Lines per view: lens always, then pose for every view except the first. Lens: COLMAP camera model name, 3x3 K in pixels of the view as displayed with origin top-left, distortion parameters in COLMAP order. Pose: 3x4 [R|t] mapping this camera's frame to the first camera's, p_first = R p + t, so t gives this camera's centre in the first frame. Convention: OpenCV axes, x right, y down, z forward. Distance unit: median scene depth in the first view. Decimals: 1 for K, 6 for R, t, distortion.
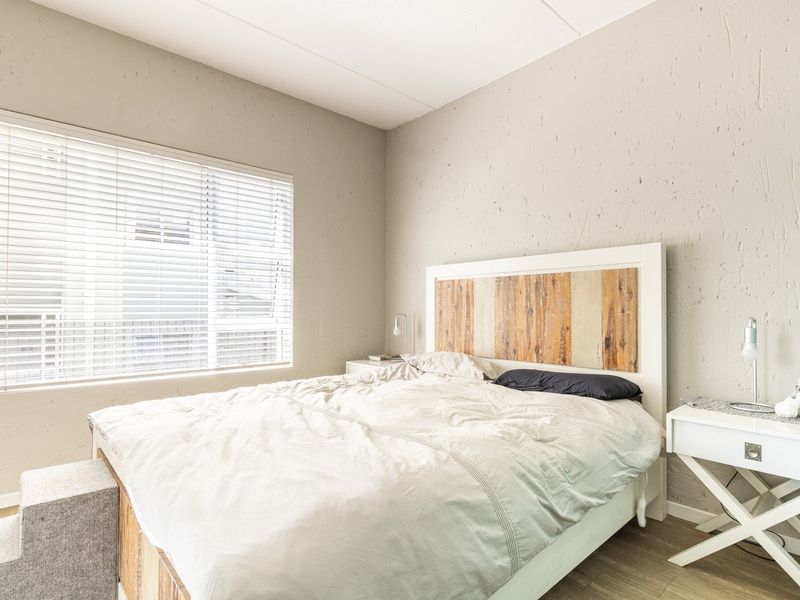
lens RADIAL K [[421.8, 0, 397.4], [0, 421.8, 316.7], [0, 0, 1]] dist [0.002416, 0.001231]
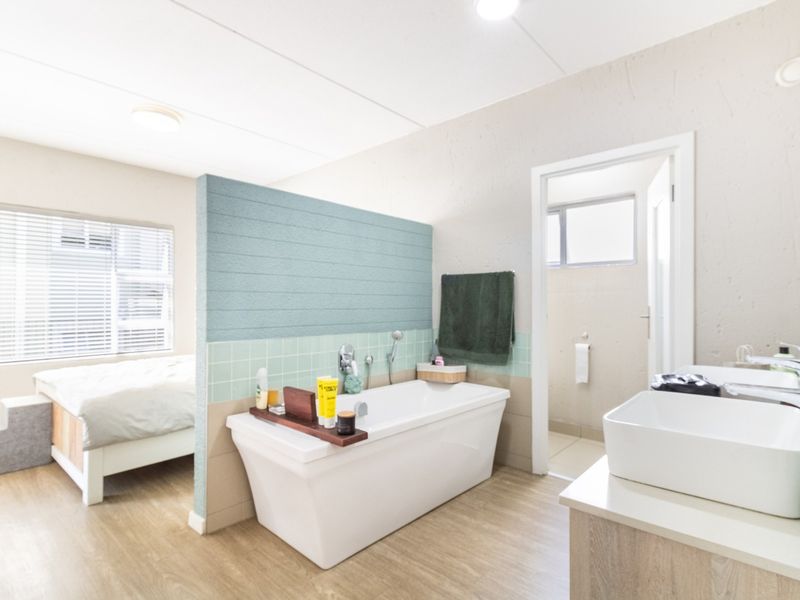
lens RADIAL K [[422.3, 0, 401.0], [0, 422.3, 304.0], [0, 0, 1]] dist [0.000531, -0.000737]
pose [[0.992464, -0.003231, 0.122491, 0.873026], [0.004459, 0.999943, -0.009752, -0.079410], [-0.122452, 0.010224, 0.992422, -1.406204]]
